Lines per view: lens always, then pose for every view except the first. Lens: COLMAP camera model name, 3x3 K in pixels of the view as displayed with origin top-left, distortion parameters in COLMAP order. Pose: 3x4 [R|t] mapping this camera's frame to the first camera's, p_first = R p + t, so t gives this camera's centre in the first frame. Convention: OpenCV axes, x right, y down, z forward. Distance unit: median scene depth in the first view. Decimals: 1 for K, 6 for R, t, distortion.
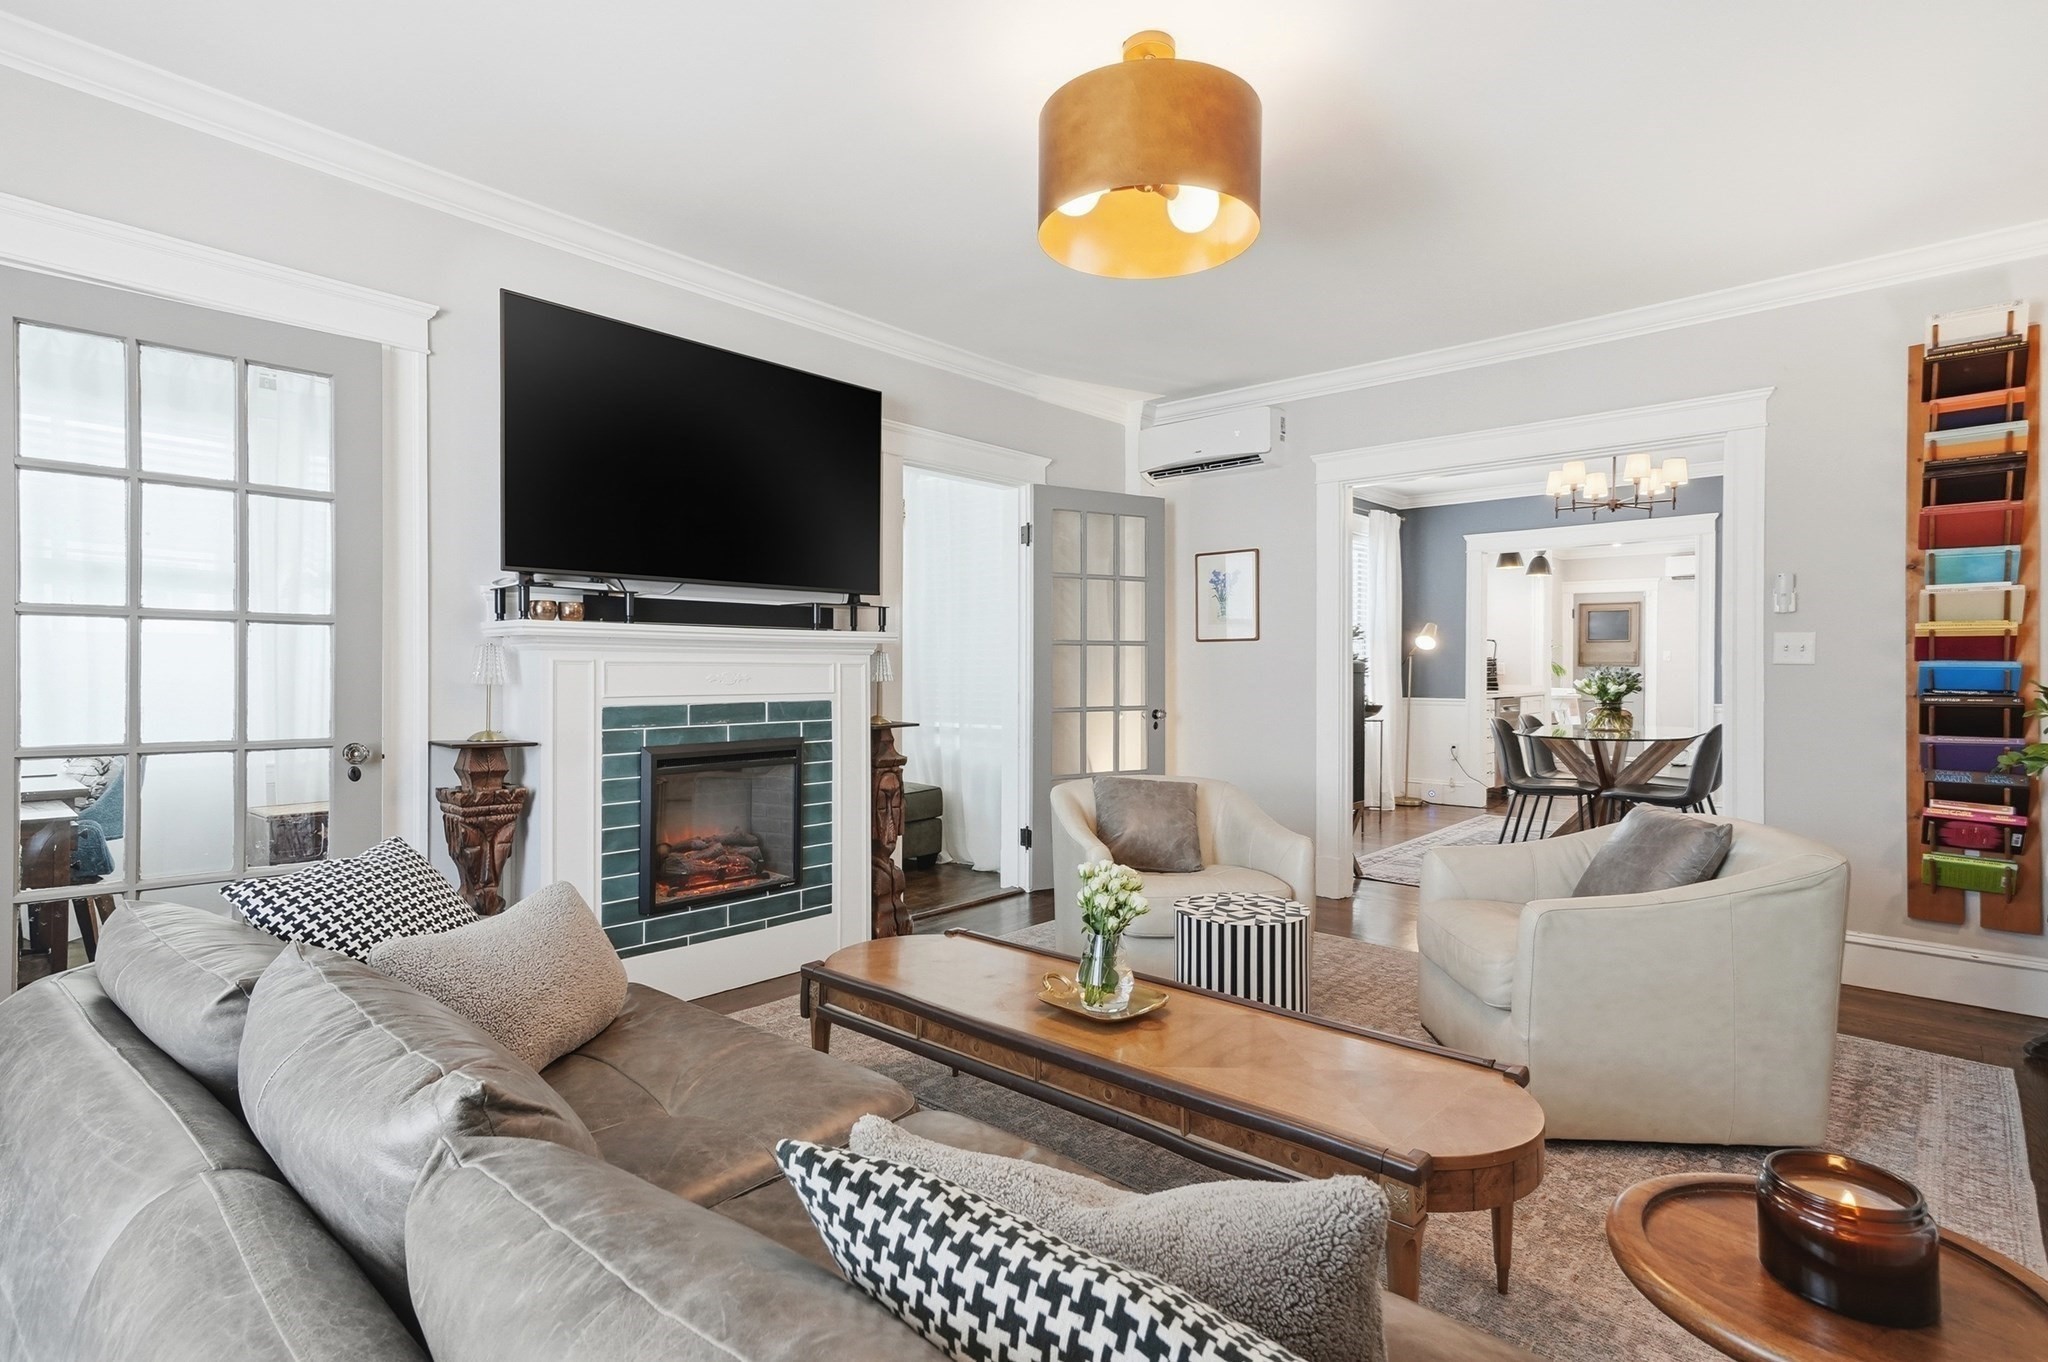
lens RADIAL K [[1012.9, 0, 1009.4], [0, 1012.9, 677.9], [0, 0, 1]] dist [0.019482, 0.008692]
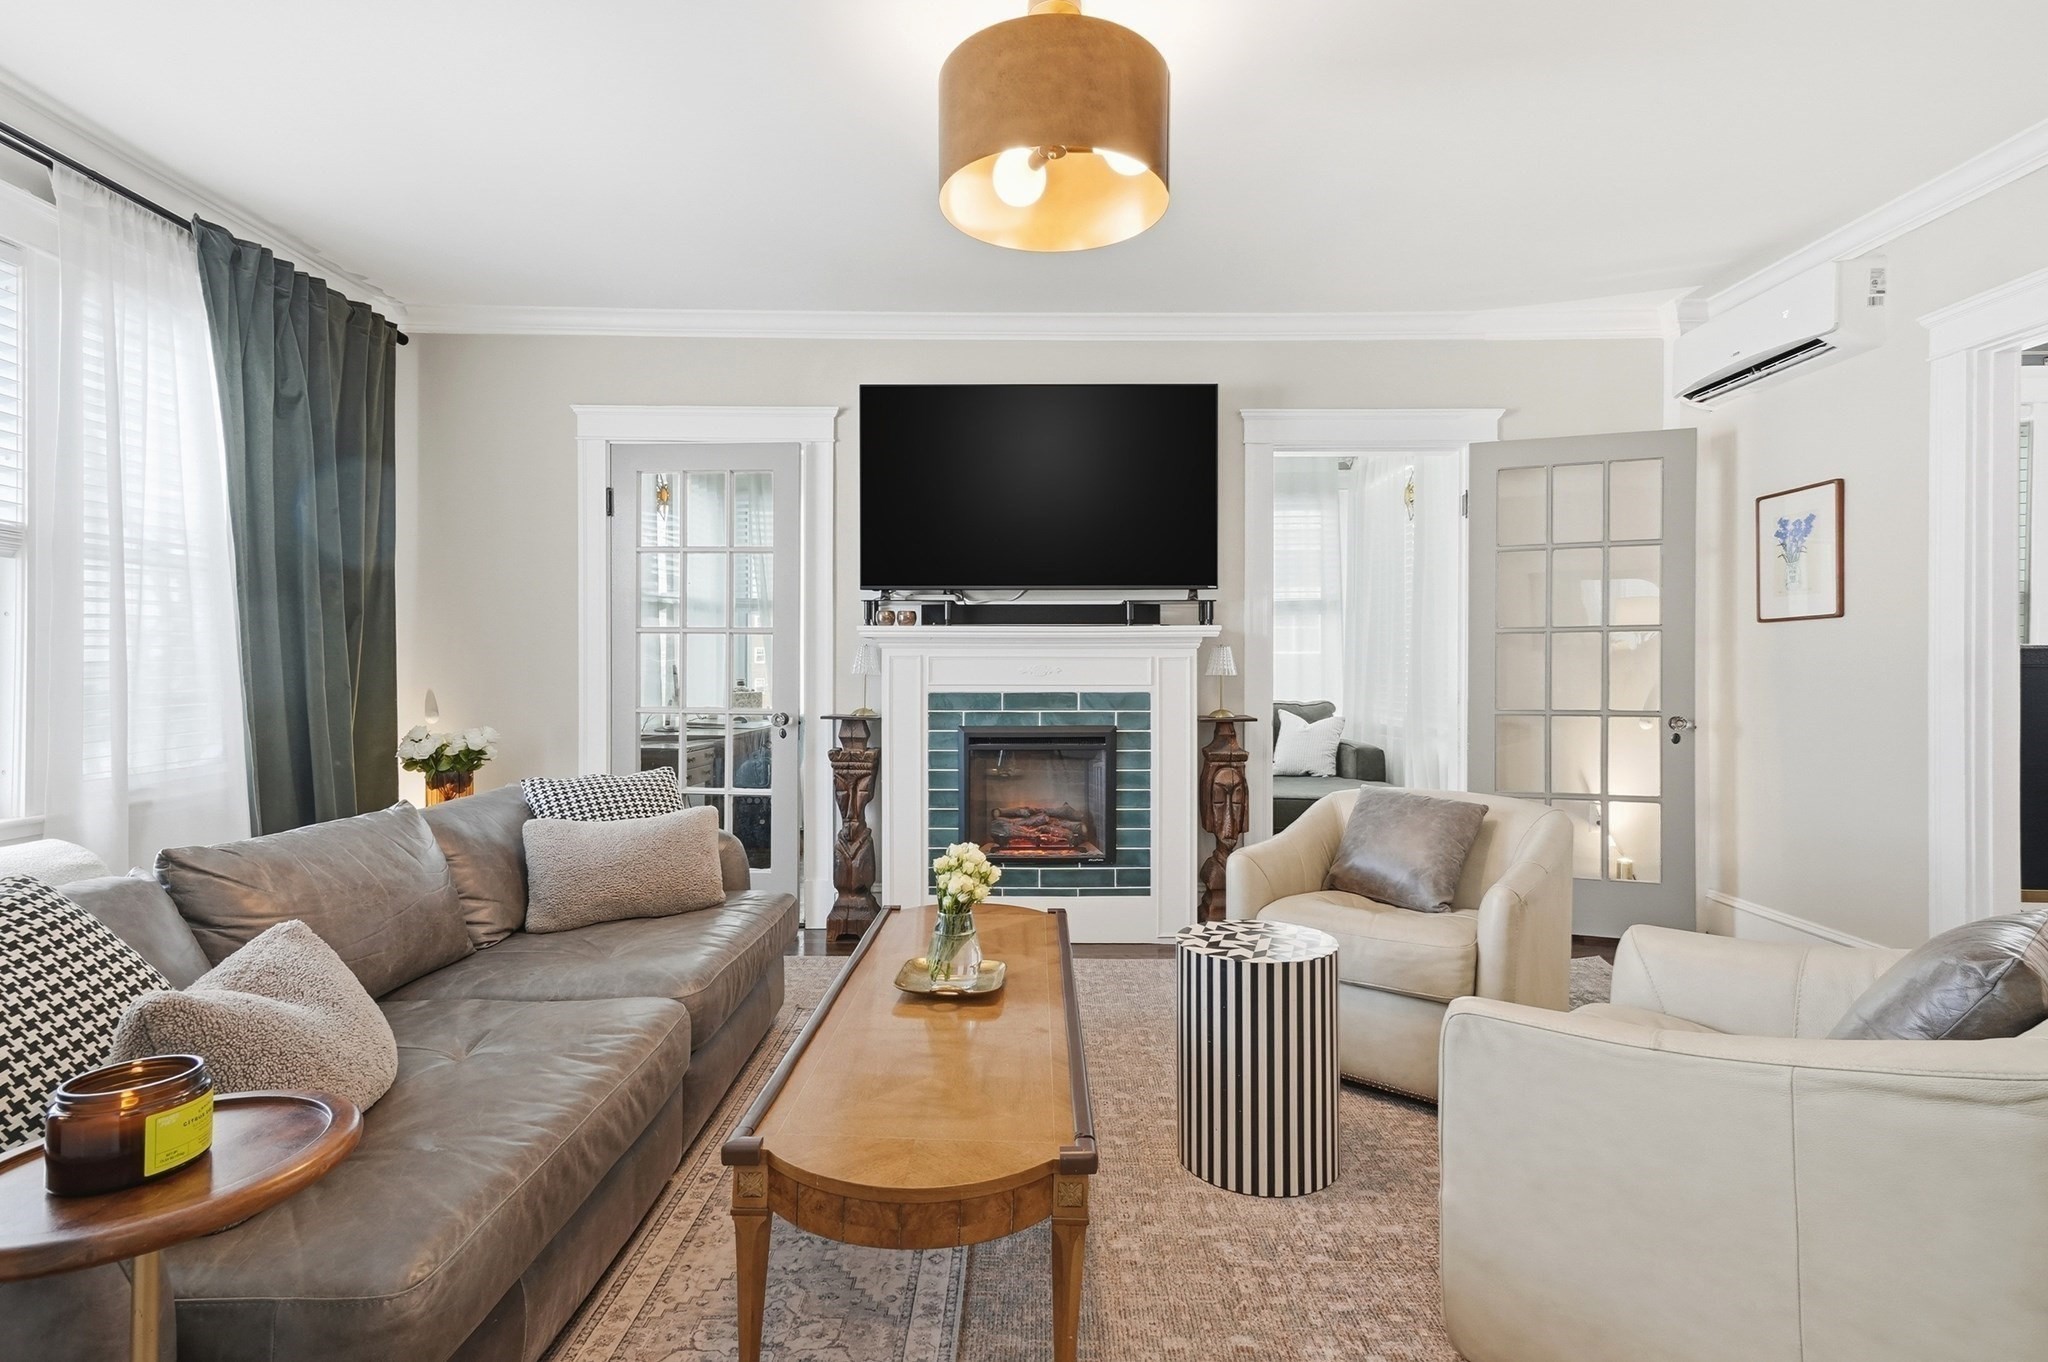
lens RADIAL K [[1012.9, 0, 1056.5], [0, 1012.9, 677.1], [0, 0, 1]] dist [0.019482, 0.008692]
pose [[0.665861, 0.002771, -0.746070, 0.557137], [-0.005941, 0.999981, -0.001588, 0.008724], [0.746052, 0.005489, 0.665865, 0.237069]]
